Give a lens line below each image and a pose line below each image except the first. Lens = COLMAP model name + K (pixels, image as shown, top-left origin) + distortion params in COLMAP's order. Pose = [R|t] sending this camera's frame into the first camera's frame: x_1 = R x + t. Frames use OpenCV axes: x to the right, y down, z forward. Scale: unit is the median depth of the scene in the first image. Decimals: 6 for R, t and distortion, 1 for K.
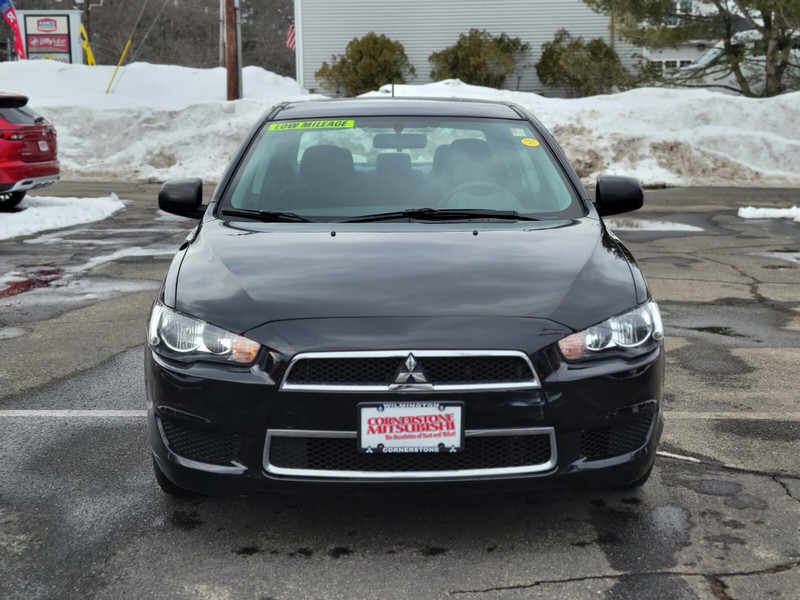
lens RADIAL K [[1181.8, 0, 413.2], [0, 1181.8, 303.2], [0, 0, 1]] dist [0.083913, -0.131786]
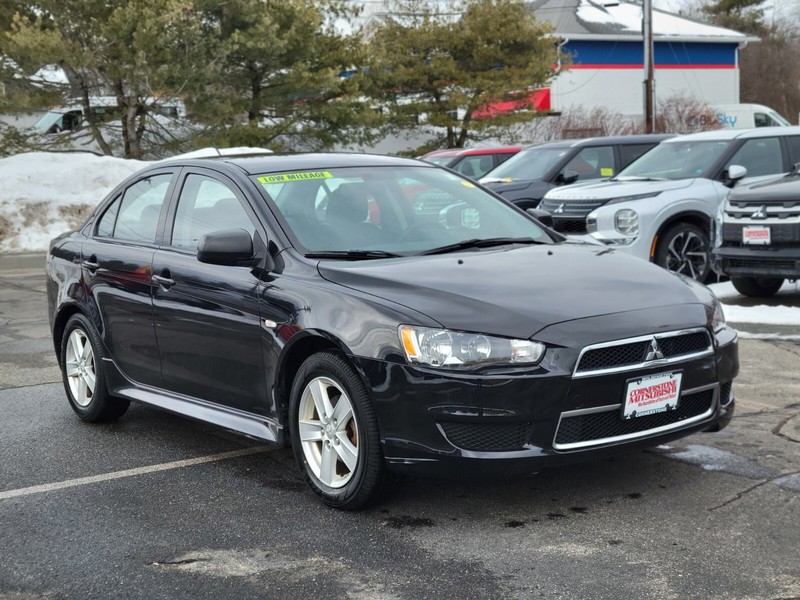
lens RADIAL K [[1181.8, 0, 413.2], [0, 1181.8, 303.2], [0, 0, 1]] dist [0.083913, -0.131786]
pose [[0.825571, -0.088840, 0.557261, -0.120775], [0.118956, 0.992737, -0.017966, -0.000260], [-0.551617, 0.081122, 0.830143, 0.007450]]
